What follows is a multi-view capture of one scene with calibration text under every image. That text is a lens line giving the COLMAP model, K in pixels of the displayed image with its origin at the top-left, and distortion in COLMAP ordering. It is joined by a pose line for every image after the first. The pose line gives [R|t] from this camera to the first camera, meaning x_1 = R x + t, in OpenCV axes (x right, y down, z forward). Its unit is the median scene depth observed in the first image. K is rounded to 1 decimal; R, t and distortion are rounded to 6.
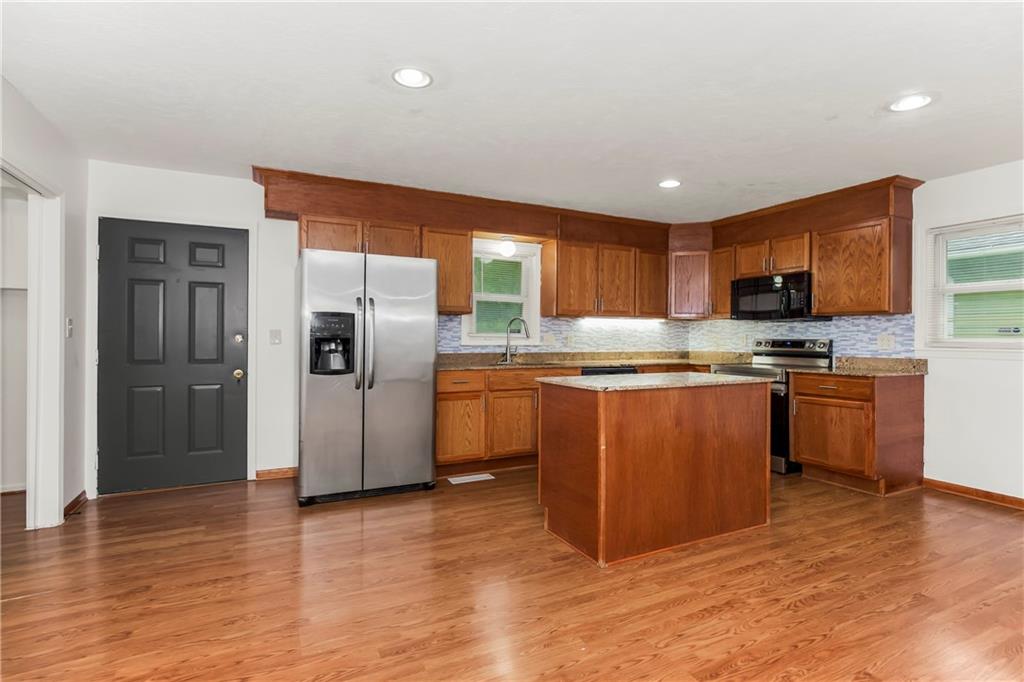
lens RADIAL K [[509.6, 0, 599.5], [0, 509.6, 338.1], [0, 0, 1]] dist [-0.026969, 0.000148]
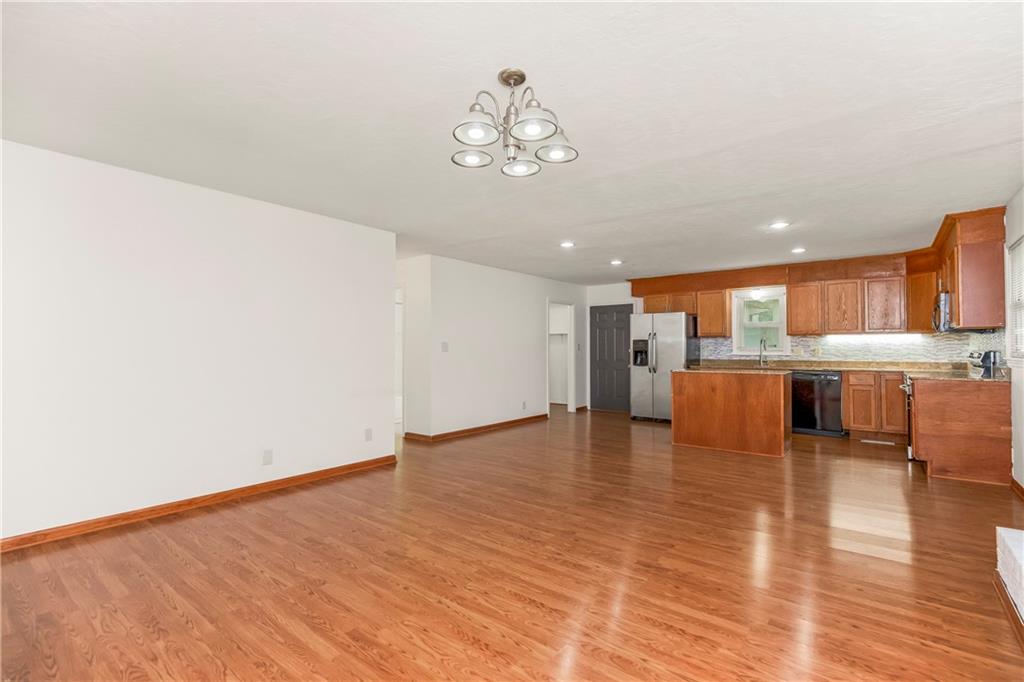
lens RADIAL K [[461.2, 0, 528.8], [0, 461.2, 343.8], [0, 0, 1]] dist [-0.005389, -0.000136]
pose [[0.377058, -0.015989, -0.926052, 1.033743], [-0.000530, 0.999847, -0.017479, 0.005779], [0.926190, 0.007082, 0.376992, -0.244170]]
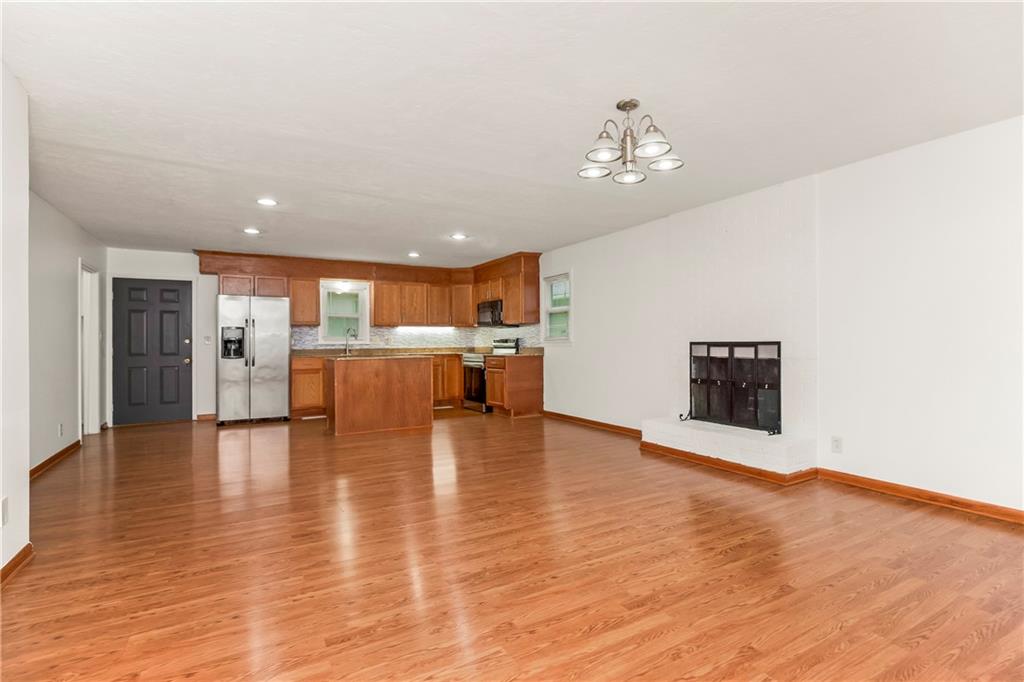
lens RADIAL K [[481.7, 0, 512.0], [0, 481.7, 341.0], [0, 0, 1]] dist [-0.002841, -0.000276]
pose [[0.999644, -0.013355, -0.023105, 0.475552], [0.013247, 0.999901, -0.004831, 0.022669], [0.023167, 0.004524, 0.999721, -0.681641]]
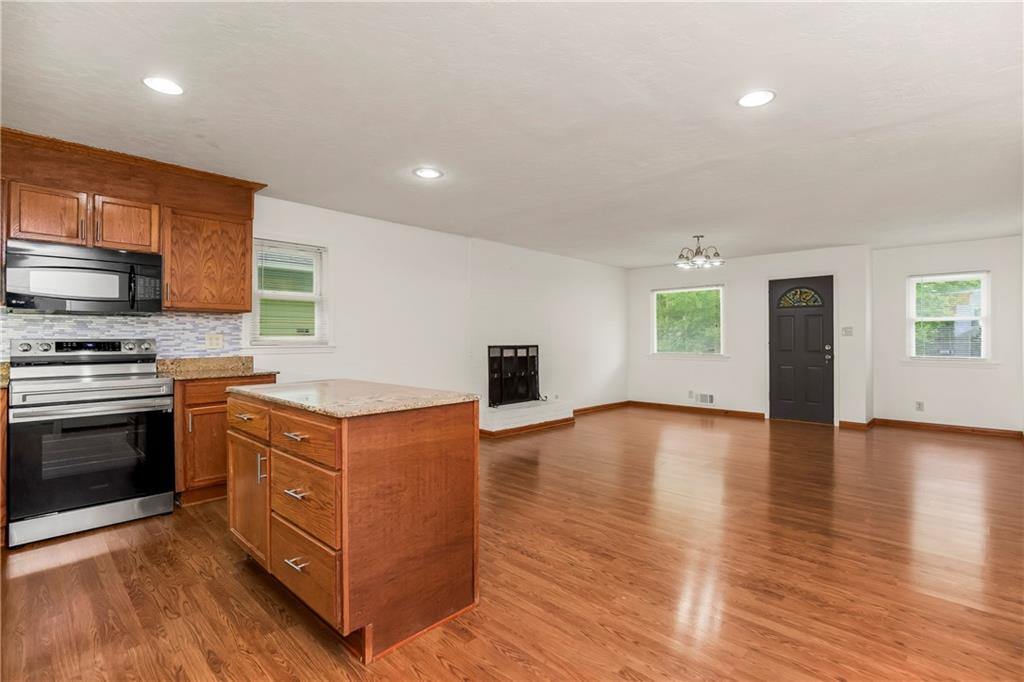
lens RADIAL K [[481.7, 0, 512.0], [0, 481.7, 341.0], [0, 0, 1]] dist [-0.002841, -0.000276]
pose [[-0.248916, -0.011169, 0.968461, -0.435986], [0.000089, 0.999933, 0.011555, -0.003059], [-0.968525, 0.002963, -0.248899, 0.615028]]
